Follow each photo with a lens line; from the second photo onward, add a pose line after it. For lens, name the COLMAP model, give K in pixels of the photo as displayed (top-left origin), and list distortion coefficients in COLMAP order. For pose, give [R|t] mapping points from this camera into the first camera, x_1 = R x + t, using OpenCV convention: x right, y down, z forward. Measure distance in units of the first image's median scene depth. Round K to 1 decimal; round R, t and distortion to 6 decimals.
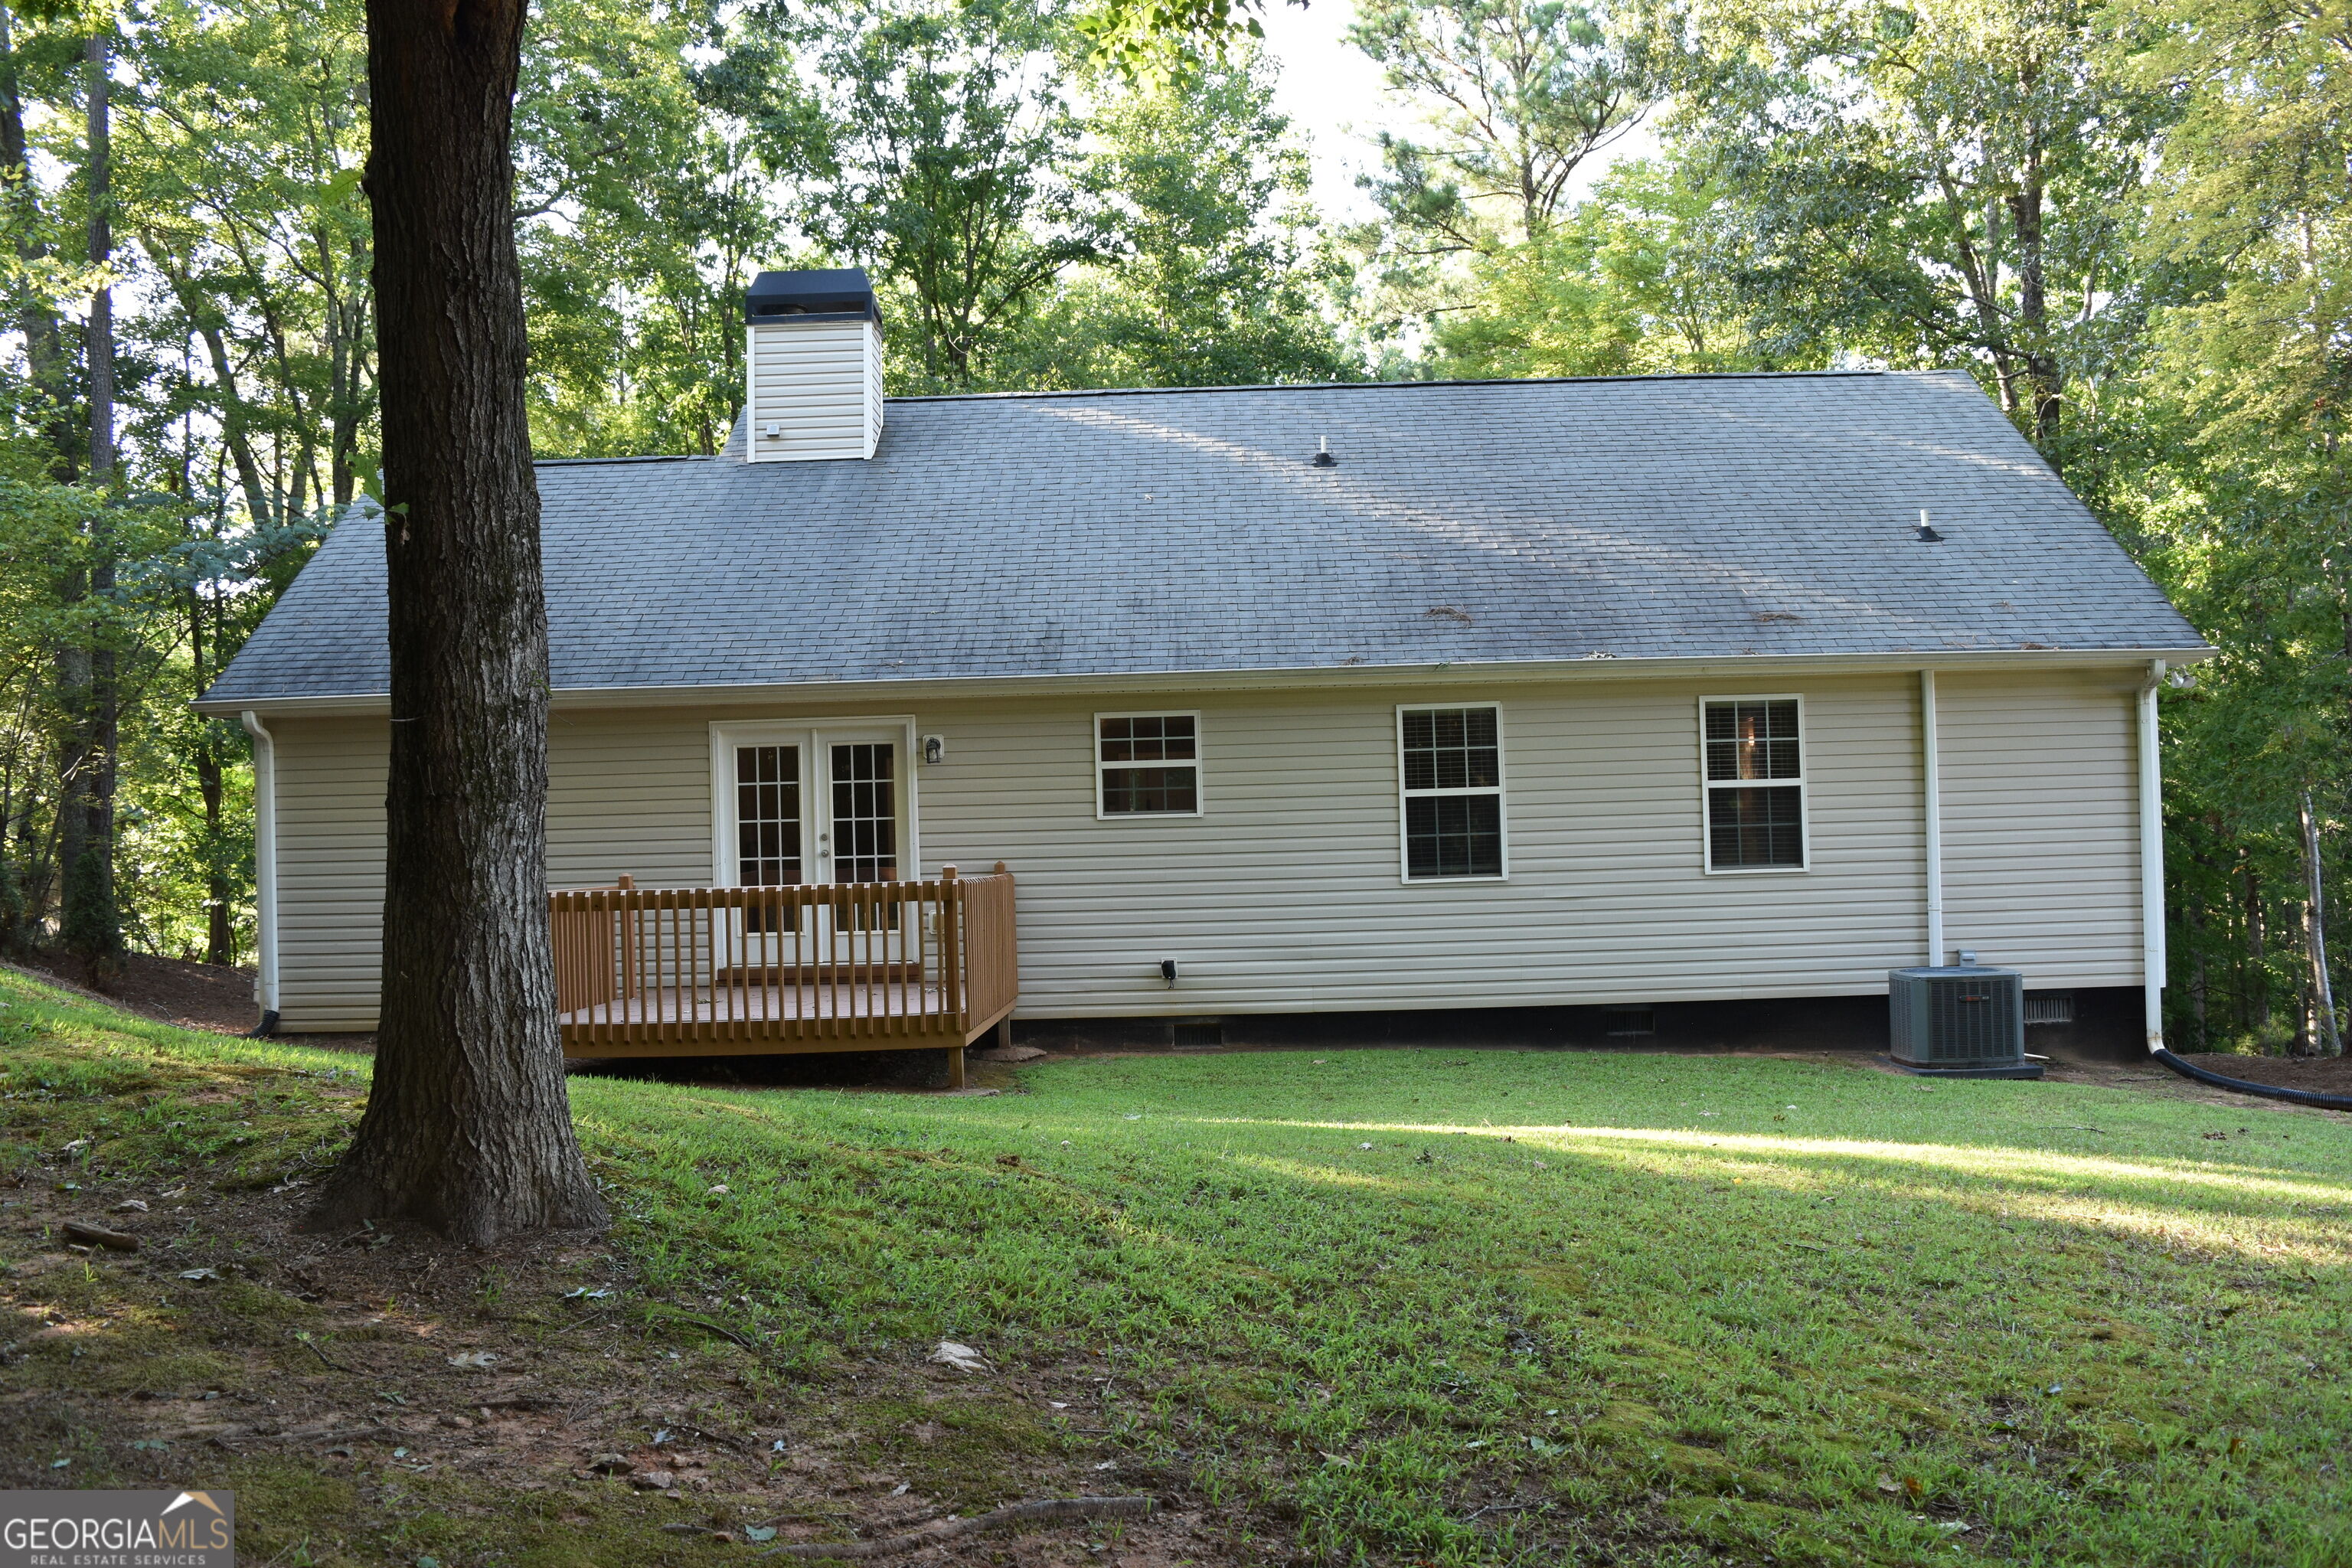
lens RADIAL K [[1860.8, 0, 1176.0], [0, 1860.8, 784.0], [0, 0, 1]] dist [-0.086630, 0.013126]
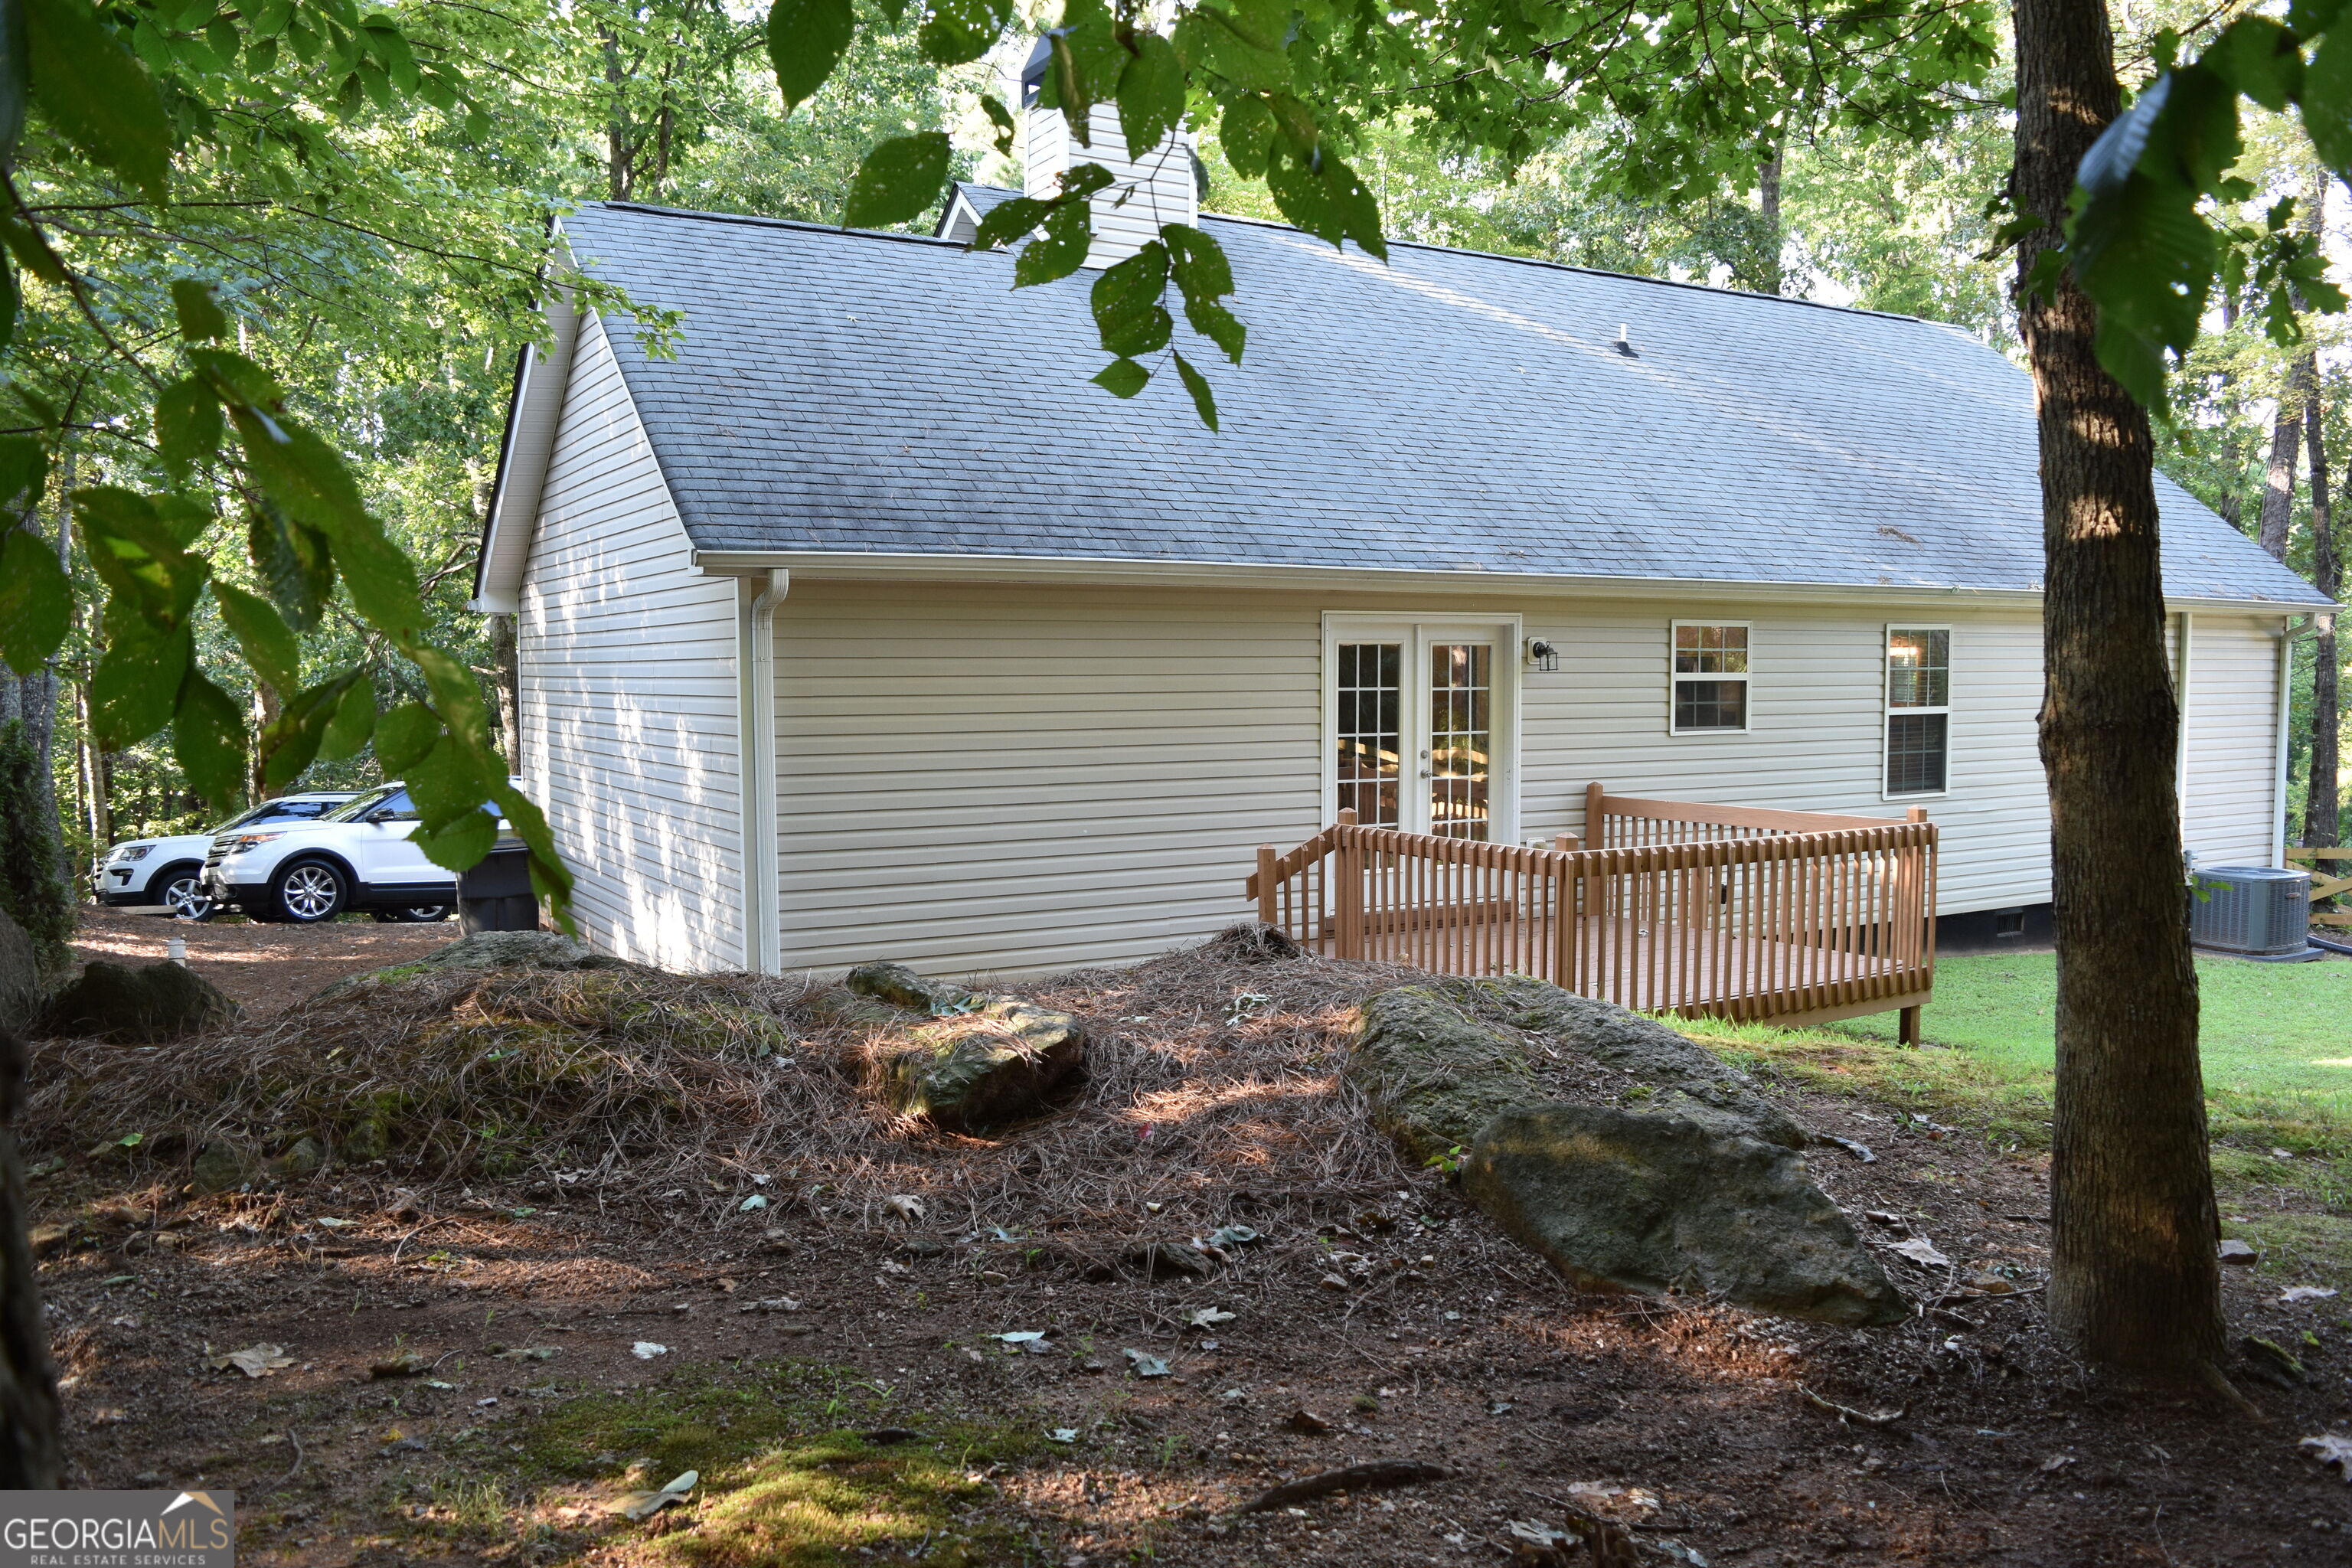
lens RADIAL K [[1860.8, 0, 1176.0], [0, 1860.8, 784.0], [0, 0, 1]] dist [-0.086630, 0.013126]
pose [[0.855791, -0.009436, 0.517236, -0.727958], [-0.032222, 0.996920, 0.071501, -0.014576], [-0.516317, -0.077857, 0.852851, 0.342869]]
